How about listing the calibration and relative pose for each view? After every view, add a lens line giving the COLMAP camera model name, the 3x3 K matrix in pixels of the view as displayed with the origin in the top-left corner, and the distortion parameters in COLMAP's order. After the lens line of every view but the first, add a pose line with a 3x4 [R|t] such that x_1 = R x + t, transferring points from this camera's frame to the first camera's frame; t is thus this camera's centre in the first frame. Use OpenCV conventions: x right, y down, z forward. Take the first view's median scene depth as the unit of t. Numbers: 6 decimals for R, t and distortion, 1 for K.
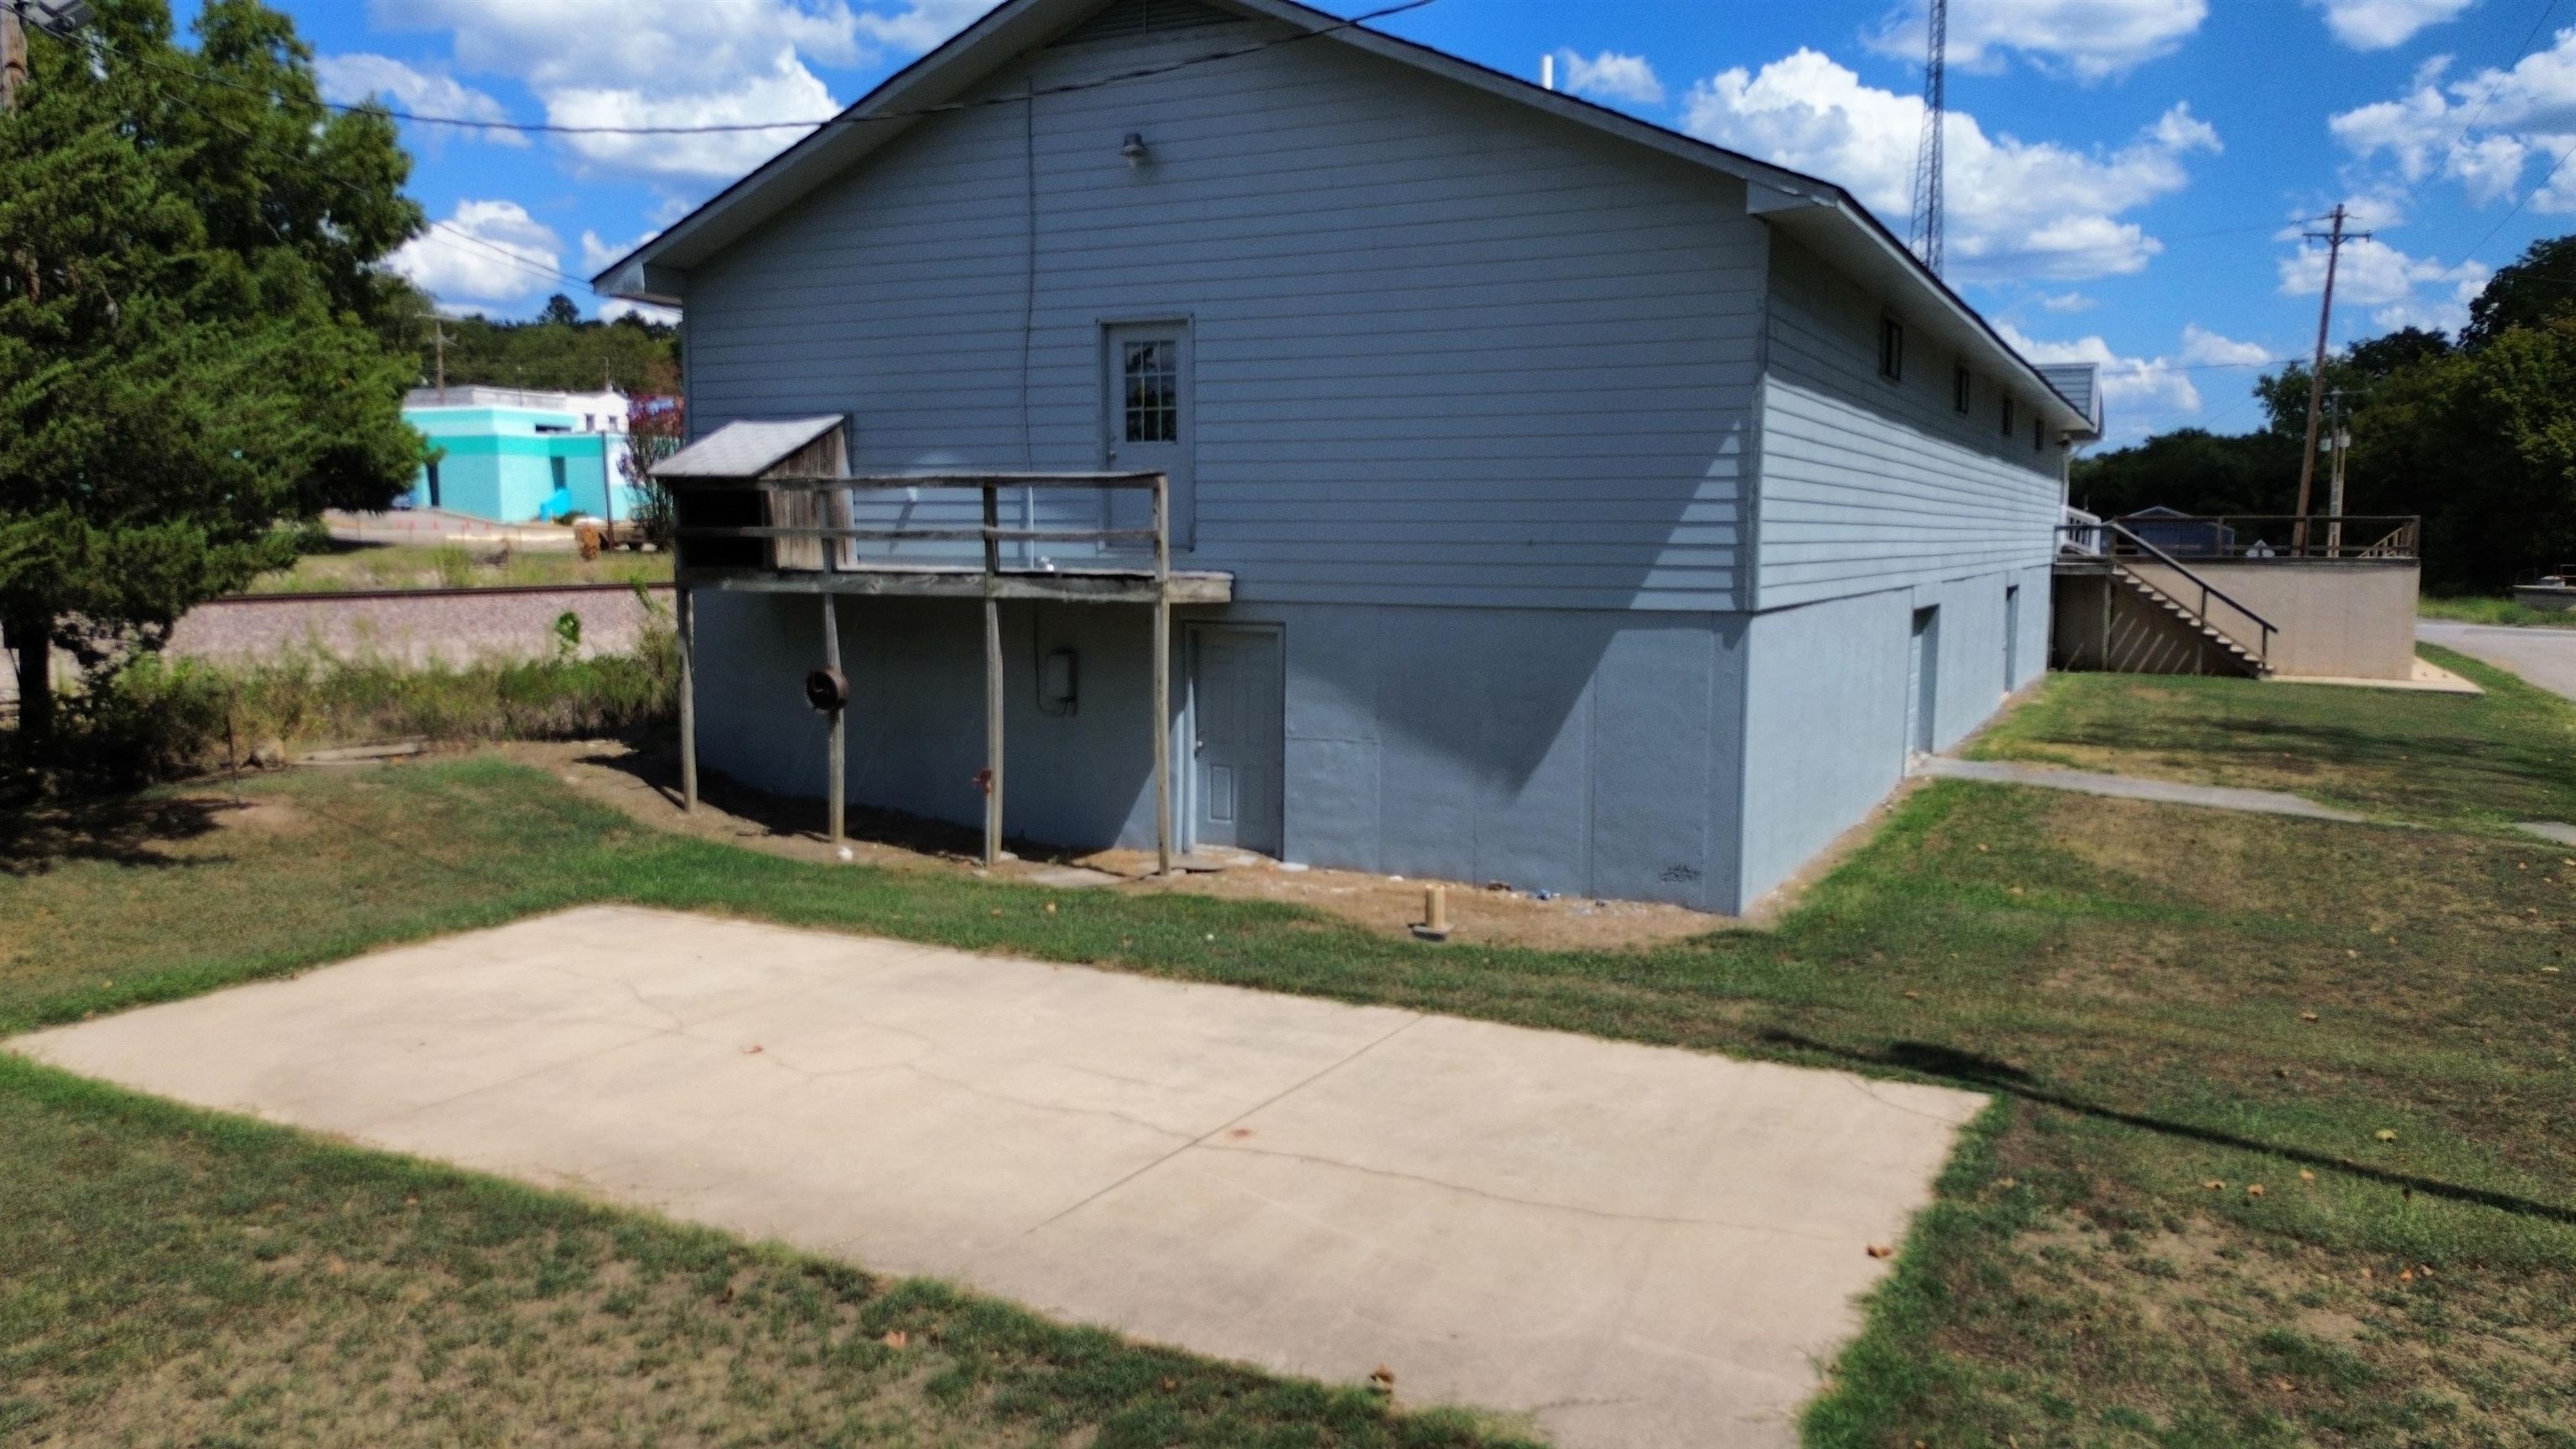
lens RADIAL K [[1766.7, 0, 1286.3], [0, 1766.7, 654.8], [0, 0, 1]] dist [0.108279, -0.123291]
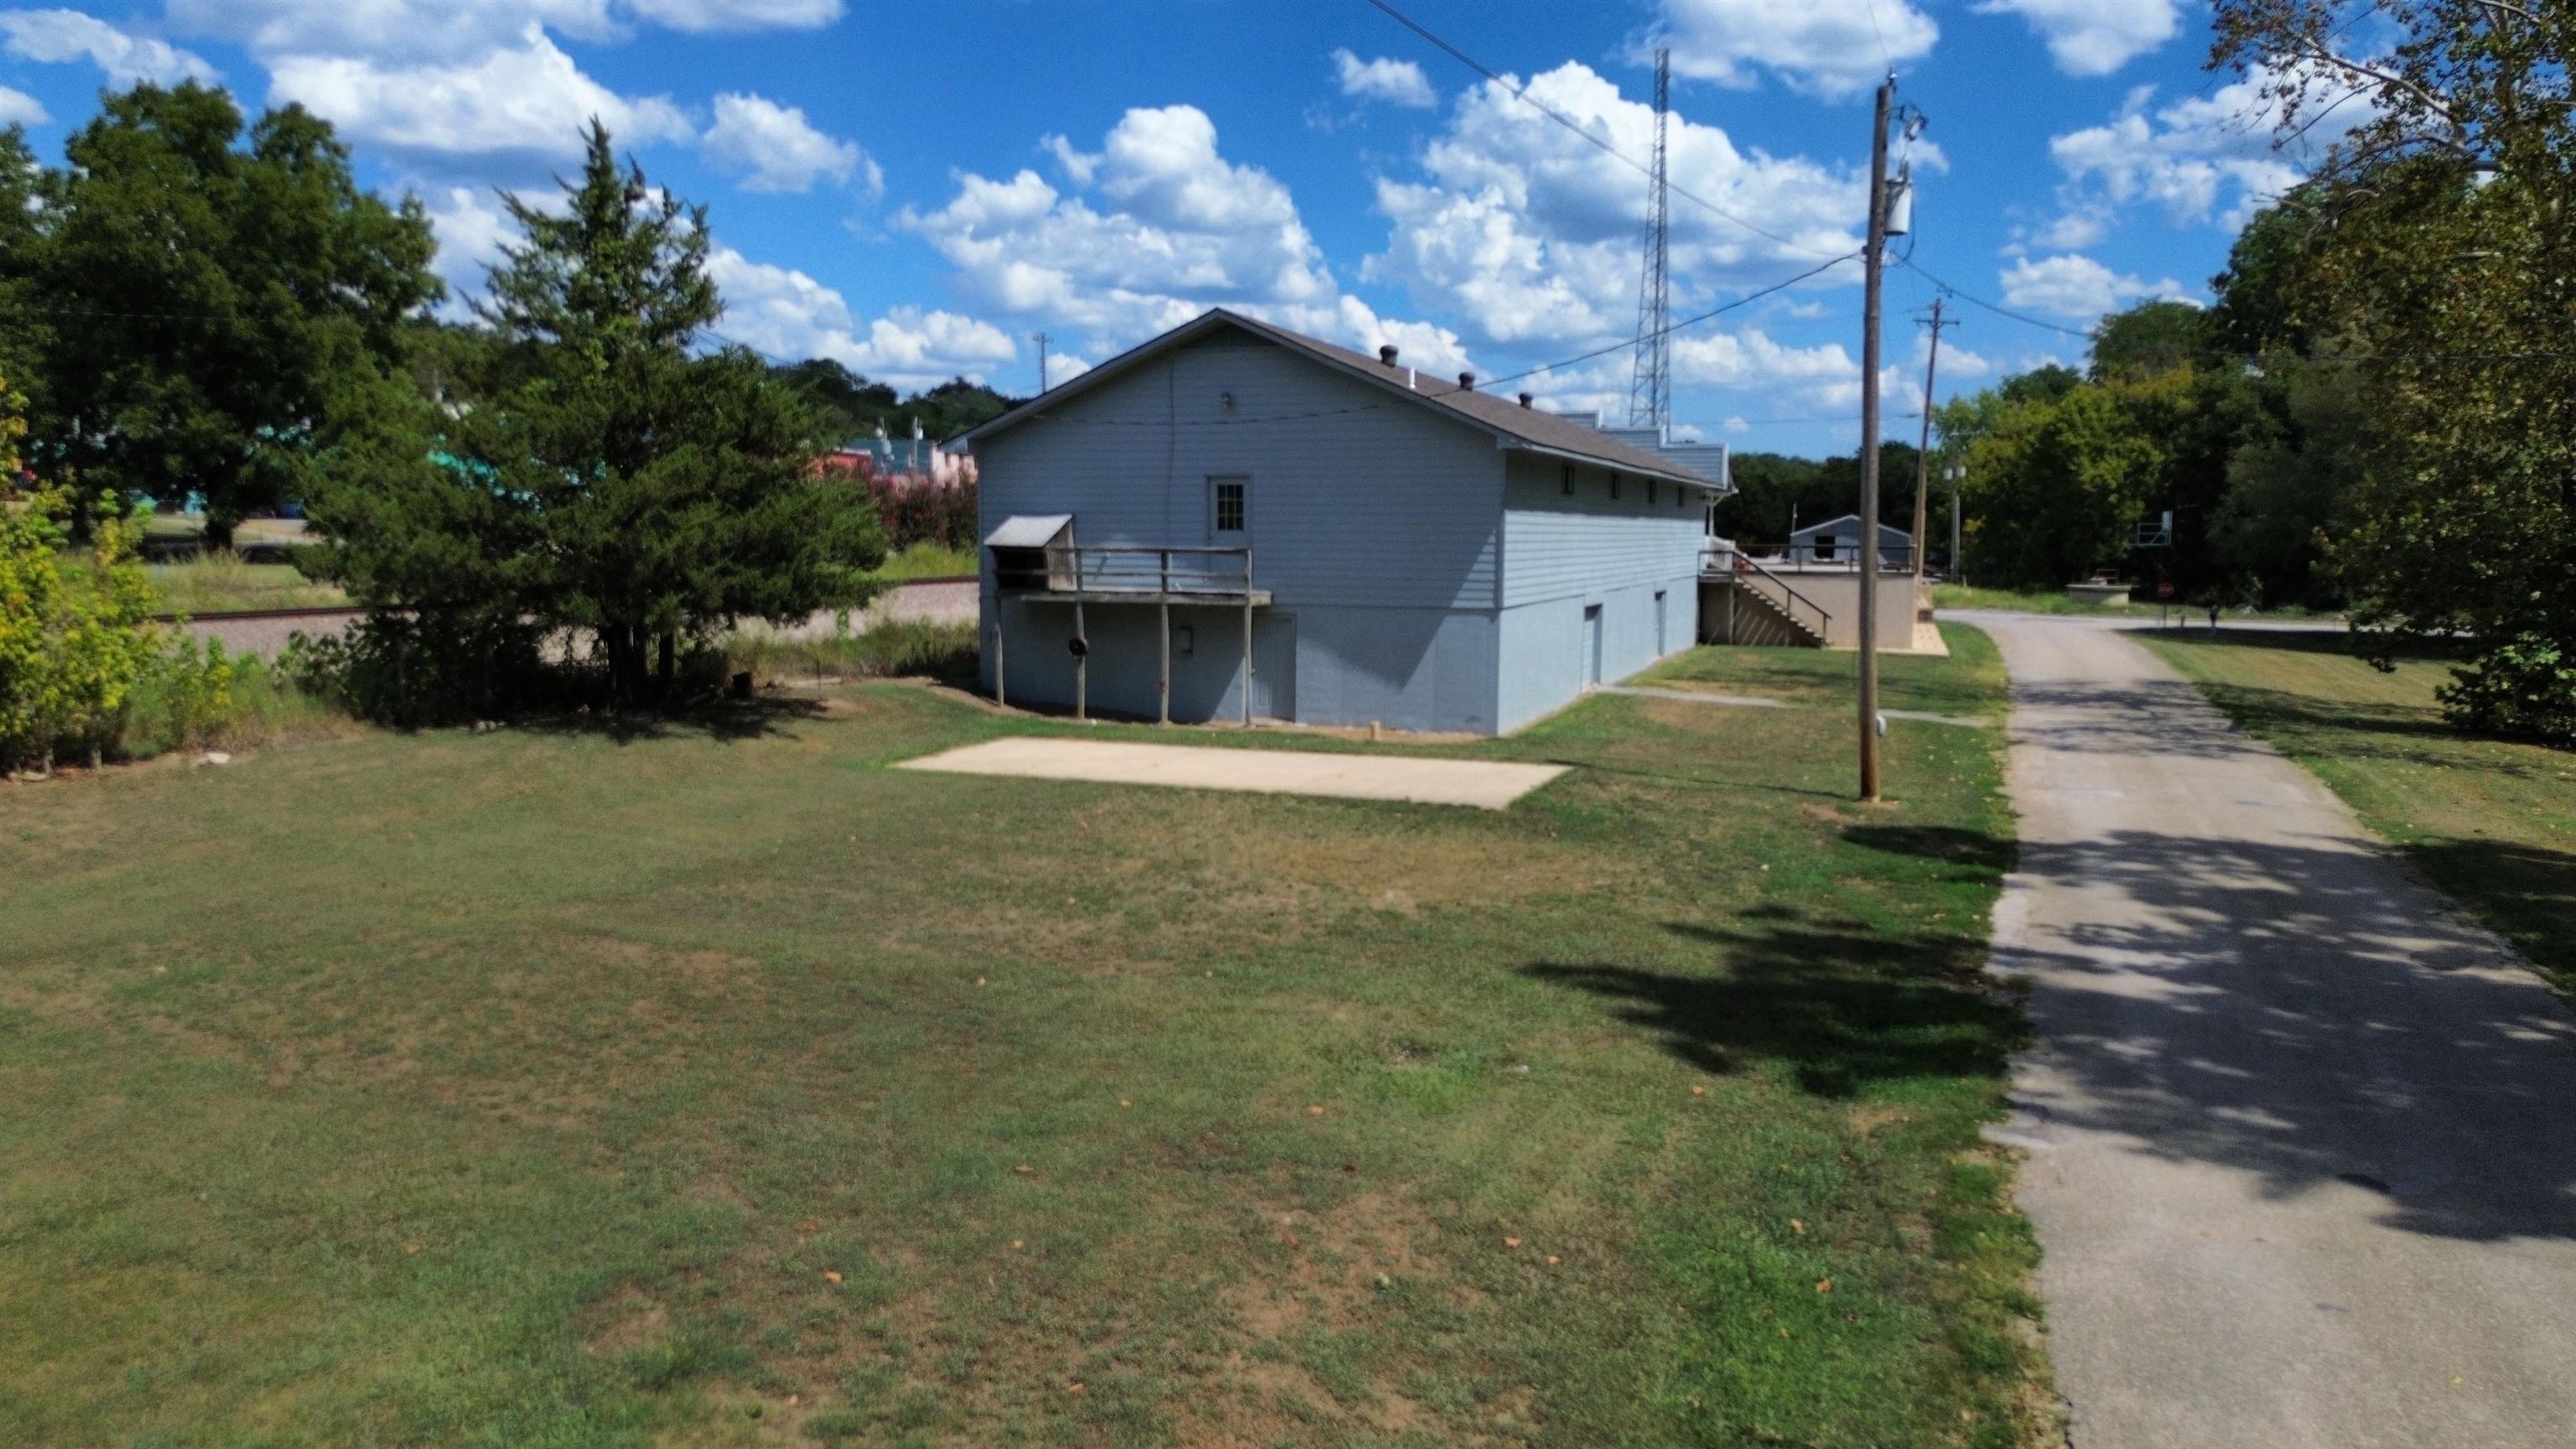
lens RADIAL K [[1766.7, 0, 1286.3], [0, 1766.7, 654.8], [0, 0, 1]] dist [0.108279, -0.123291]
pose [[0.992614, -0.008029, 0.121052, -0.261505], [0.007733, 0.999966, 0.002911, 0.024331], [-0.121071, -0.001953, 0.992642, -1.106613]]
